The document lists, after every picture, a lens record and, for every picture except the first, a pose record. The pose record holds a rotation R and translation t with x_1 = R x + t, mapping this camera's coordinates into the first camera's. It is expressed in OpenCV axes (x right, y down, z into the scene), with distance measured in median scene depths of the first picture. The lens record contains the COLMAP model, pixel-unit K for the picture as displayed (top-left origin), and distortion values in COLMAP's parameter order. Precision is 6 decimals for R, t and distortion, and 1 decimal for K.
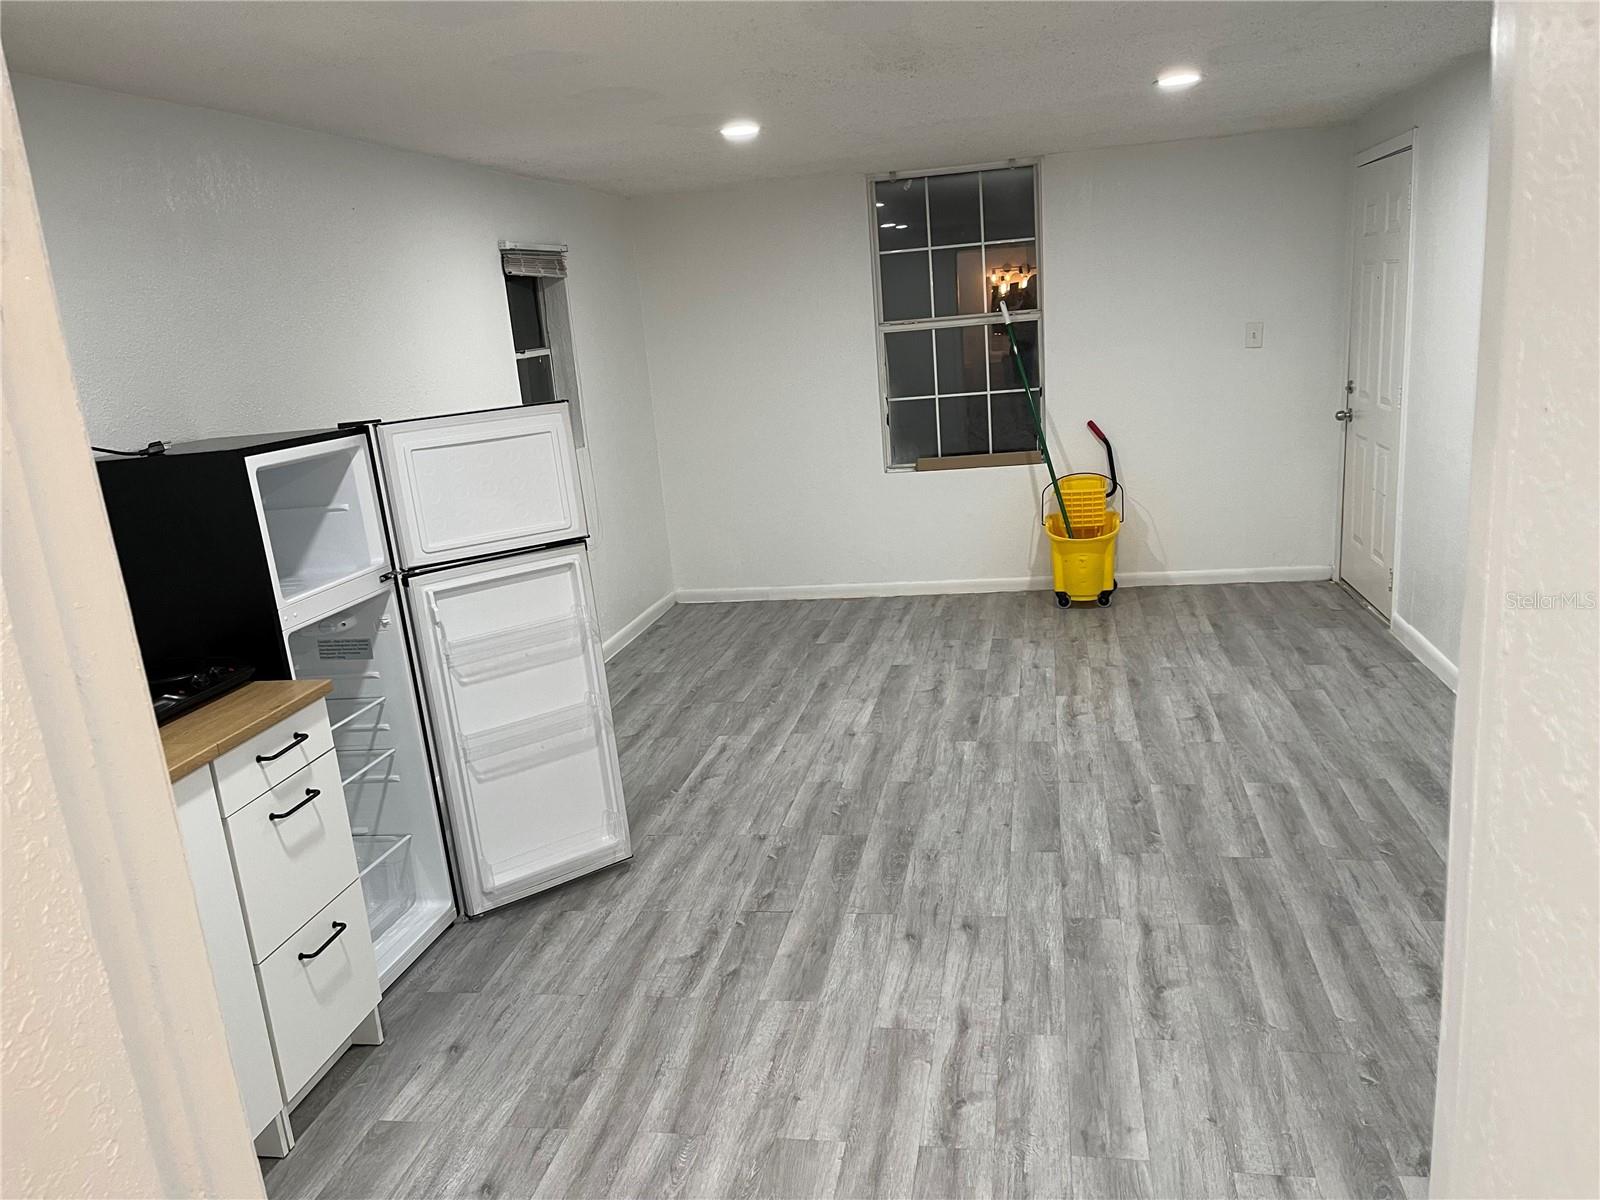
lens RADIAL K [[1204.8, 0, 811.0], [0, 1204.8, 608.0], [0, 0, 1]] dist [0.072278, -0.094829]
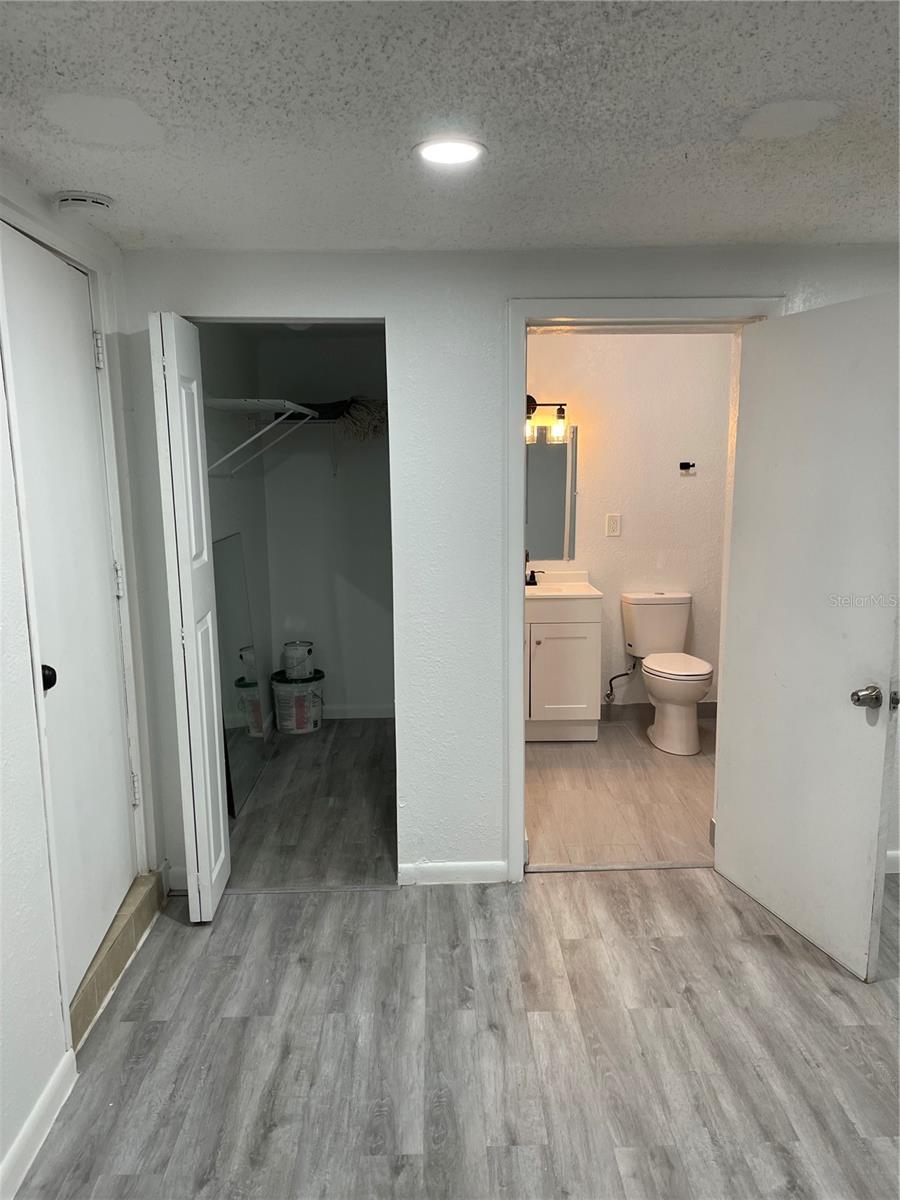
lens RADIAL K [[905.0, 0, 453.0], [0, 905.0, 612.8], [0, 0, 1]] dist [0.084241, -0.108620]
pose [[-0.974505, 0.124140, -0.186897, 0.272567], [0.034031, 0.905135, 0.423760, -0.215194], [0.221772, 0.406596, -0.886283, 0.789924]]
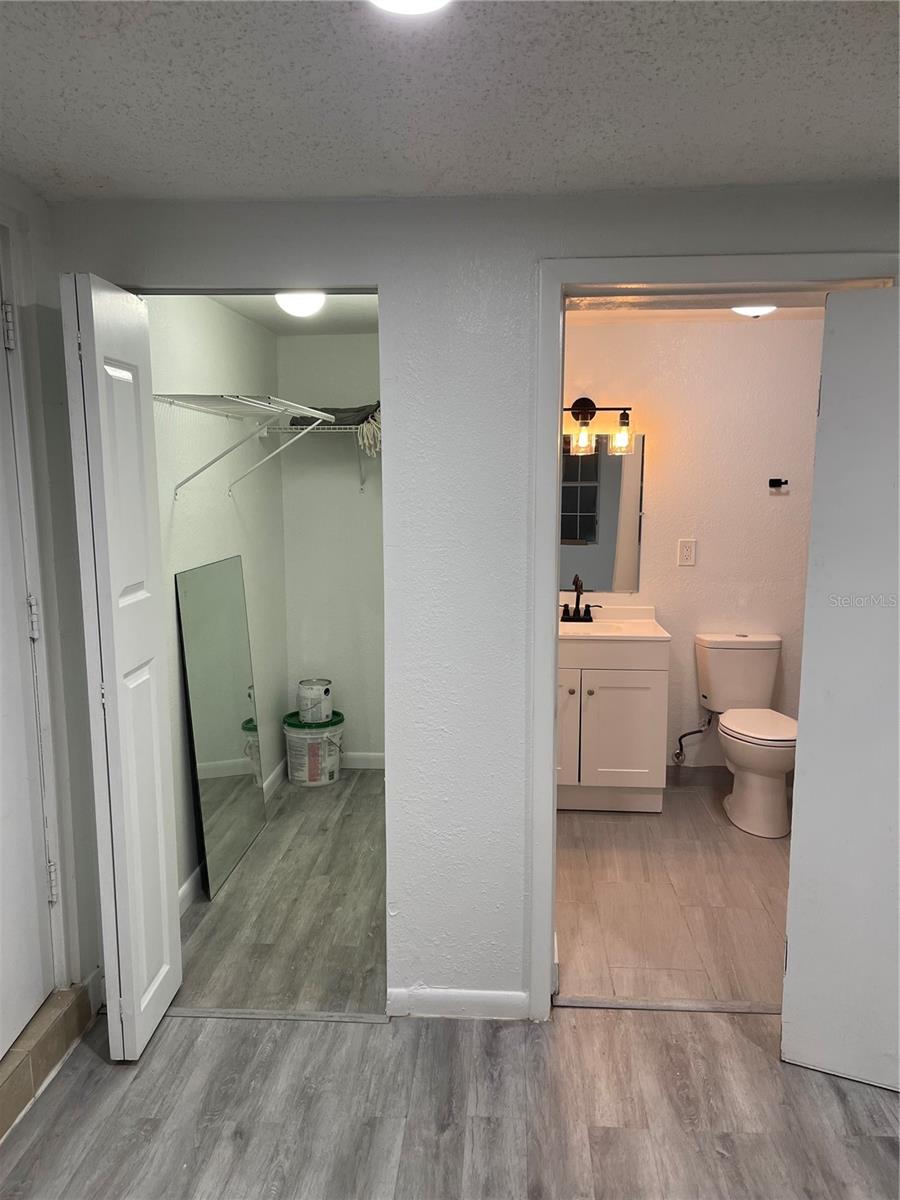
lens RADIAL K [[903.6, 0, 445.8], [0, 903.6, 610.0], [0, 0, 1]] dist [0.072278, -0.094829]
pose [[-0.990568, 0.097902, -0.095862, 0.197459], [0.051814, 0.915316, 0.399390, -0.163845], [0.126845, 0.390656, -0.911756, 0.641349]]
